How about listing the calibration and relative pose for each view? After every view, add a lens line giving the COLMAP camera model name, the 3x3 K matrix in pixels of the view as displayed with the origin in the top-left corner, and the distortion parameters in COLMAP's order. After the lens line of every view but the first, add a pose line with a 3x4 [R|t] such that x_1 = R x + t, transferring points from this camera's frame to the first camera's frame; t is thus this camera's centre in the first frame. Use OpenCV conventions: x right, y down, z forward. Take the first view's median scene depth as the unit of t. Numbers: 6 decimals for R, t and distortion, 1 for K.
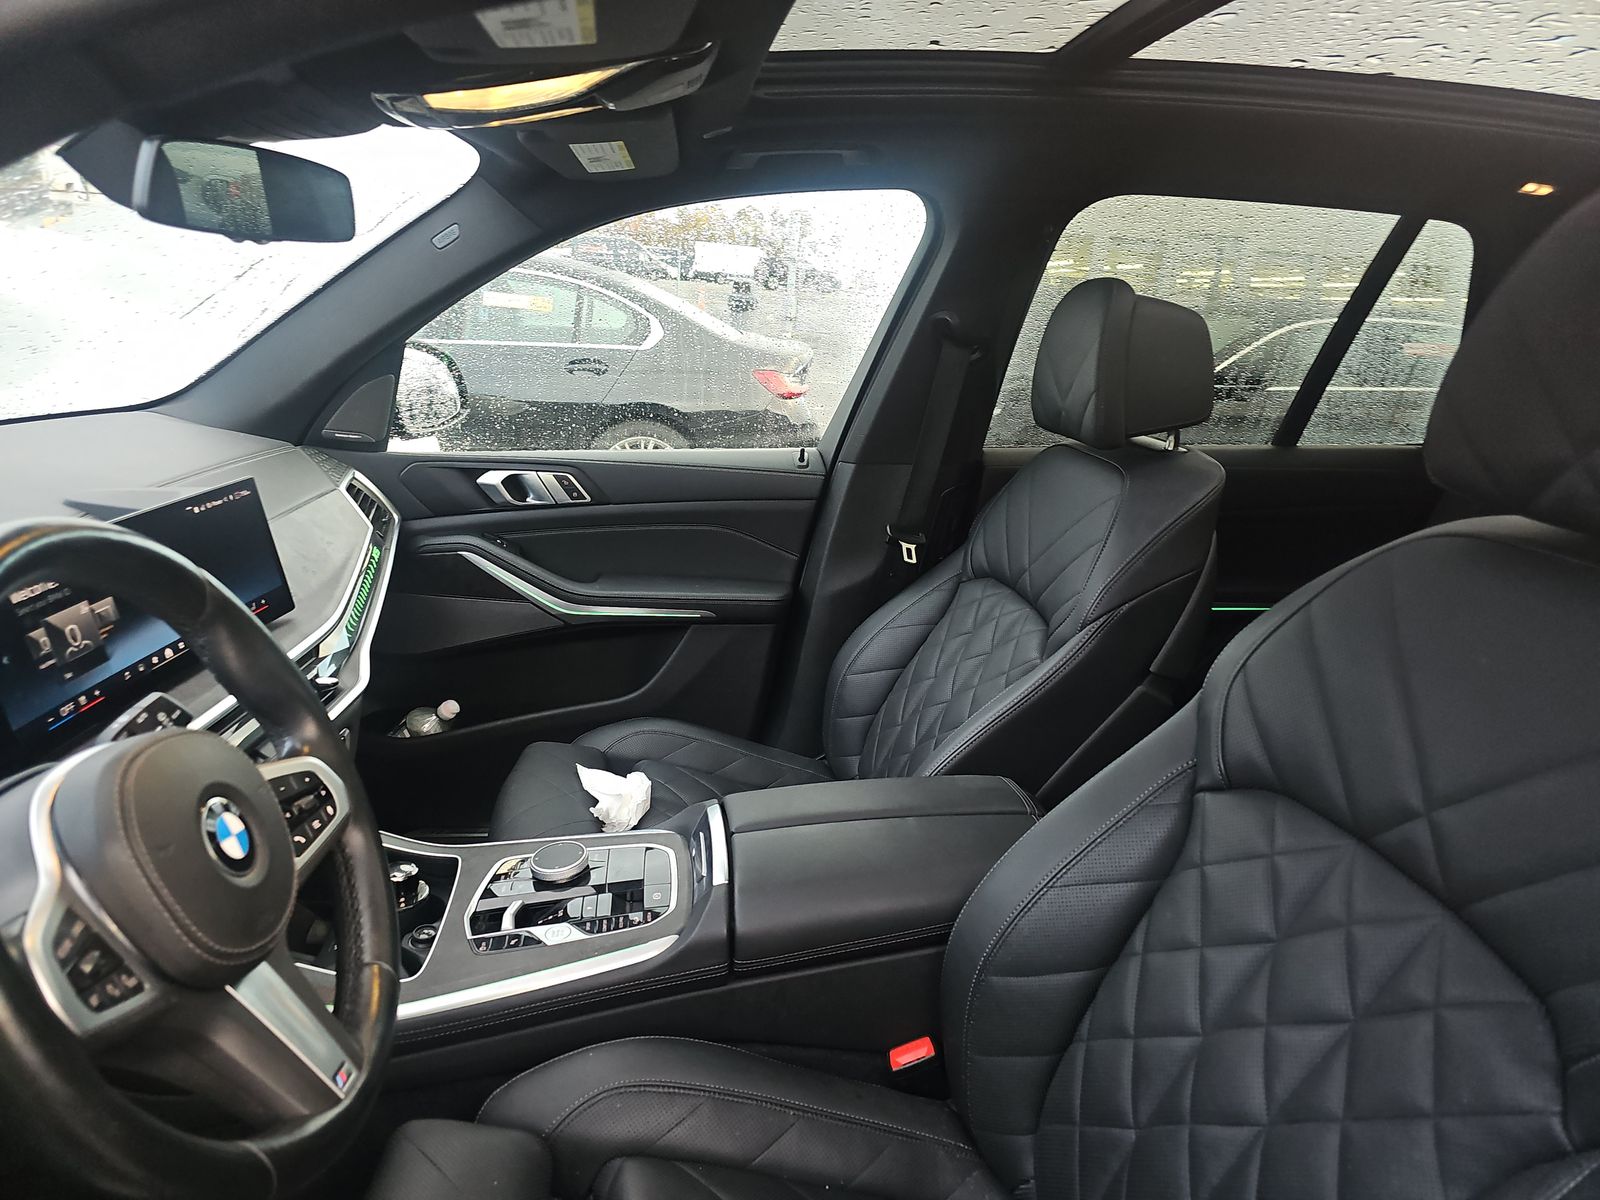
lens RADIAL K [[1175.1, 0, 797.9], [0, 1175.1, 620.3], [0, 0, 1]] dist [0.067911, -0.003732]
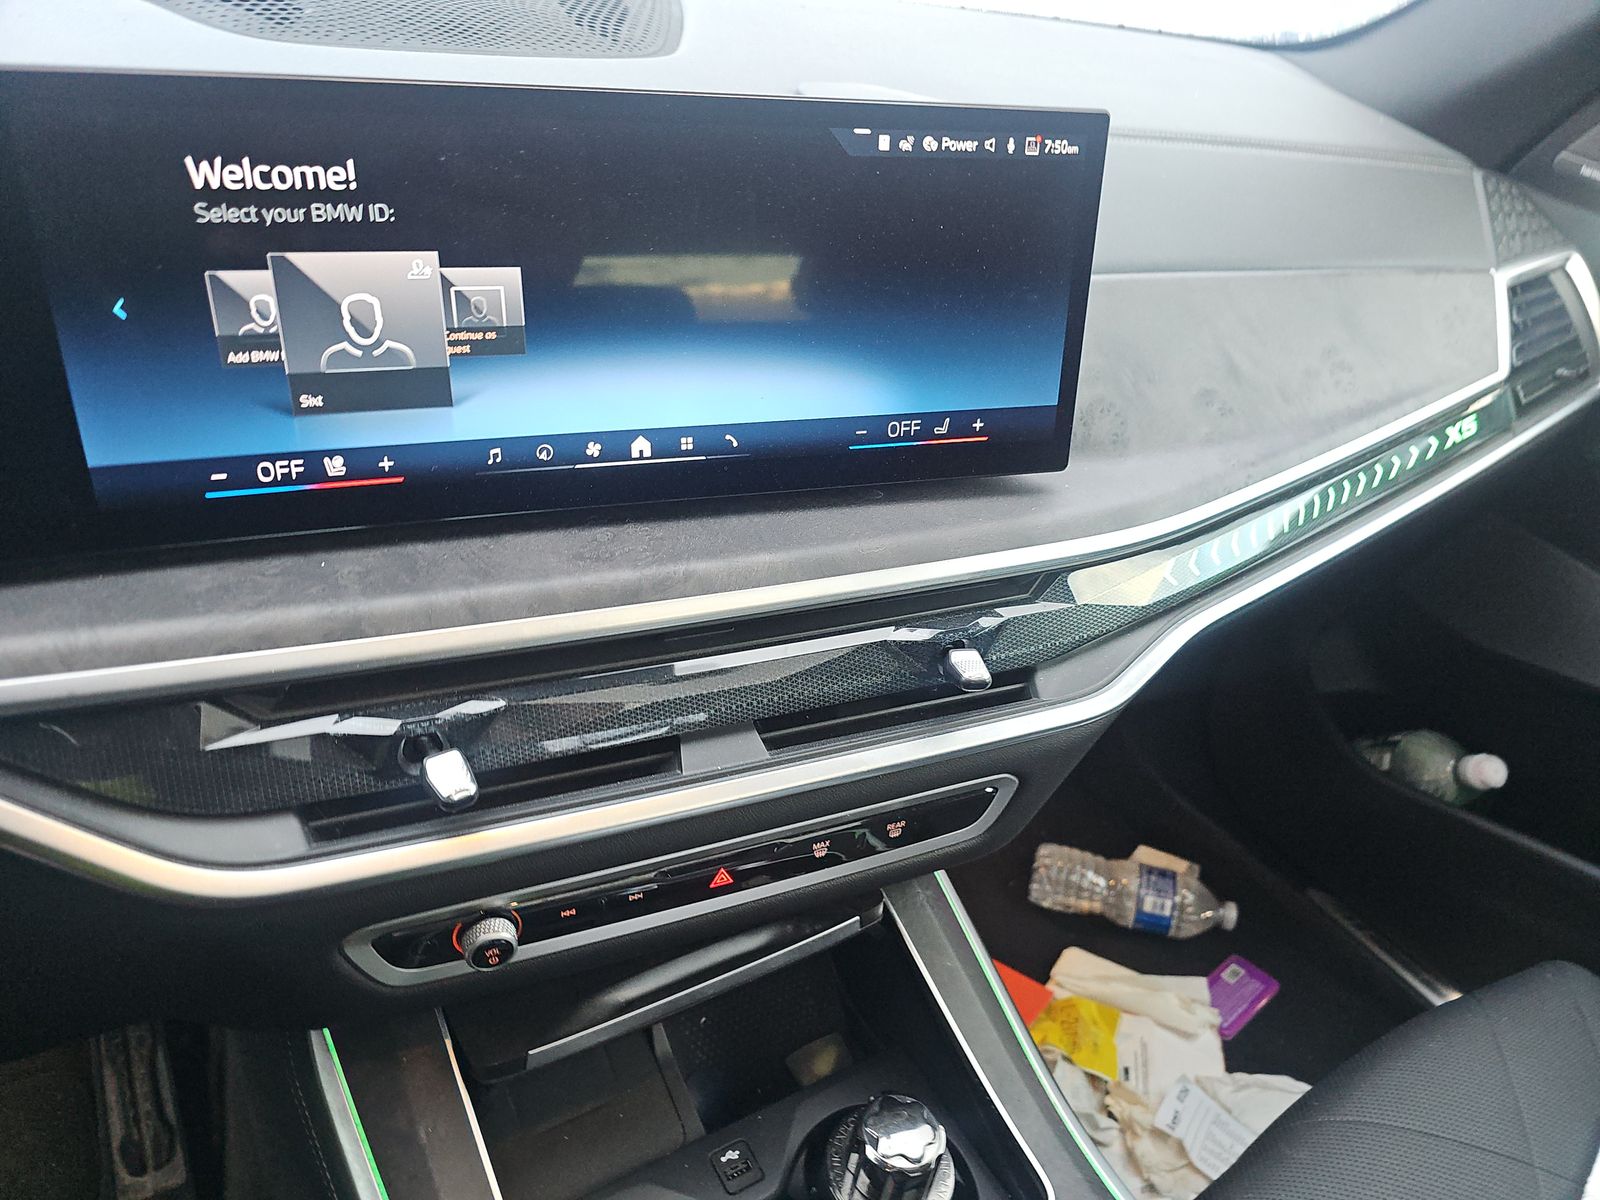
lens RADIAL K [[1014.3, 0, 844.2], [0, 1014.3, 605.1], [0, 0, 1]] dist [0.044334, -0.001303]
pose [[0.417861, 0.501685, -0.757433, -0.208646], [-0.352778, 0.857887, 0.373600, -0.098616], [0.837222, 0.111093, 0.535461, 0.977936]]
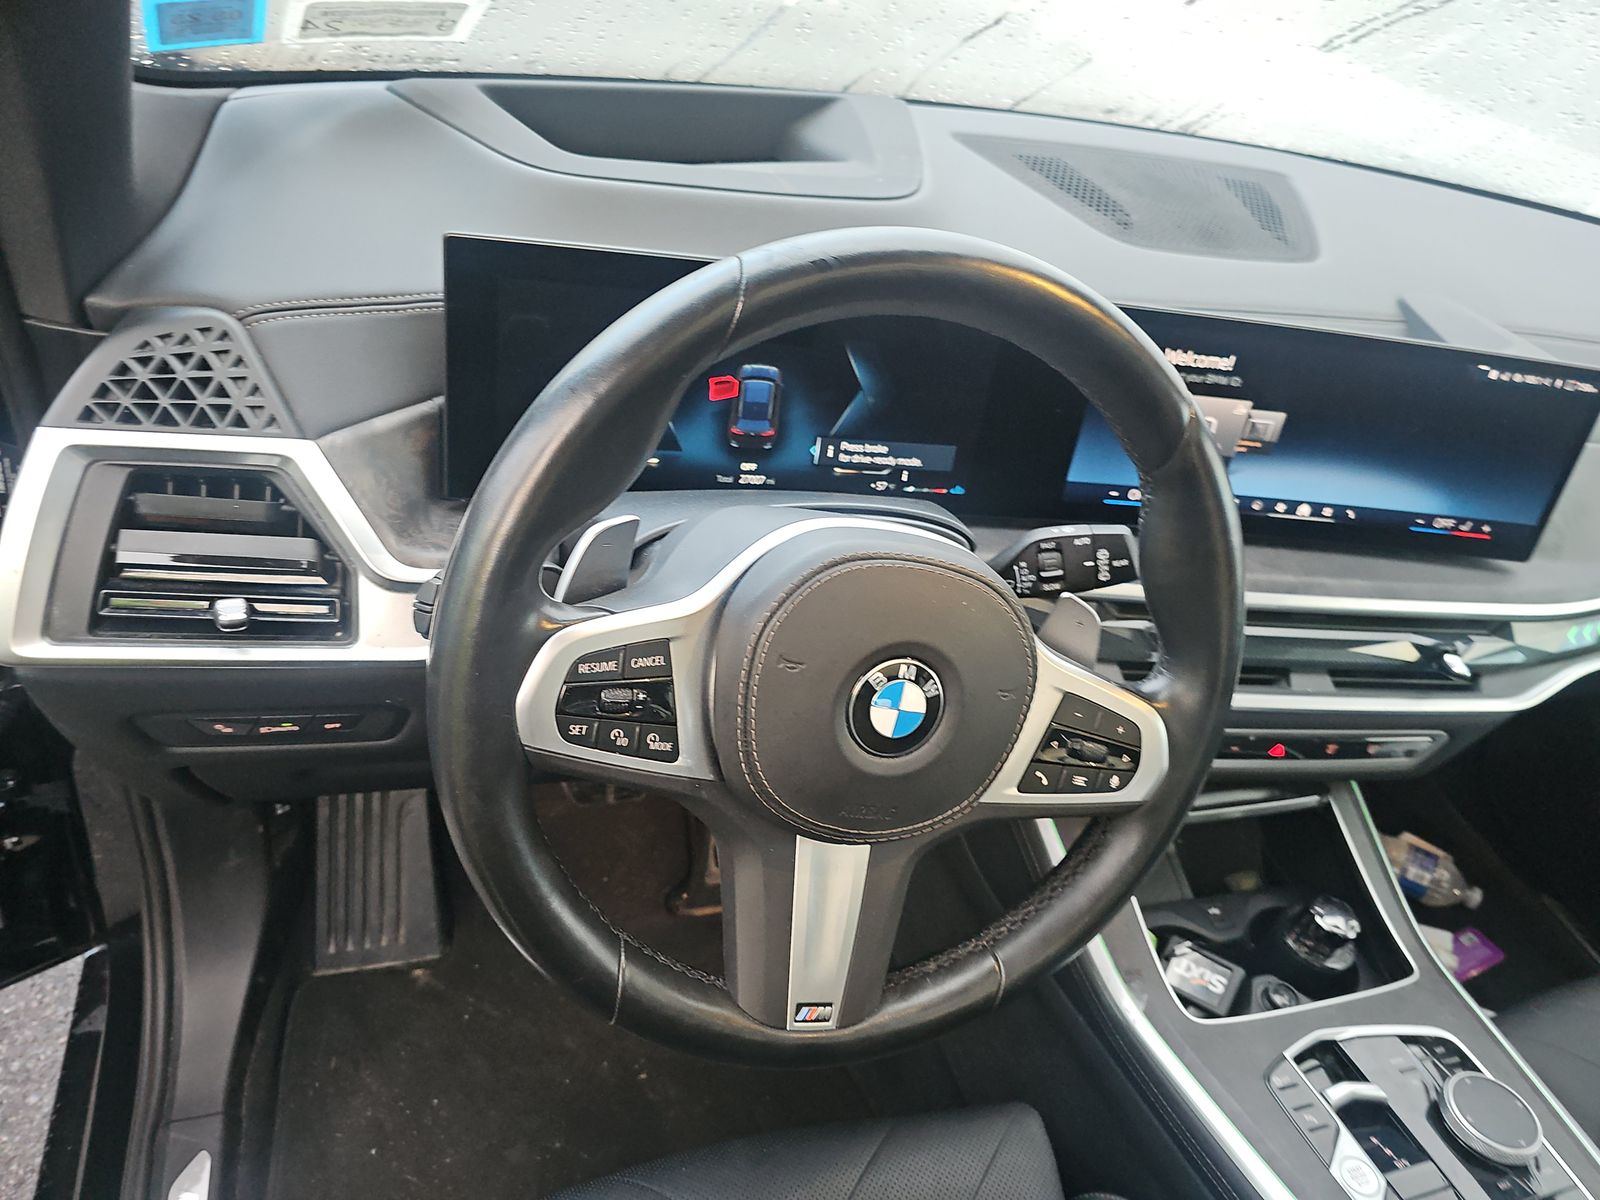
lens RADIAL K [[1175.1, 0, 797.9], [0, 1175.1, 620.3], [0, 0, 1]] dist [0.067911, -0.003732]
pose [[0.232190, 0.614971, -0.753591, 0.041949], [-0.481368, 0.745886, 0.460368, -0.135497], [0.845206, 0.255861, 0.469214, 0.409878]]
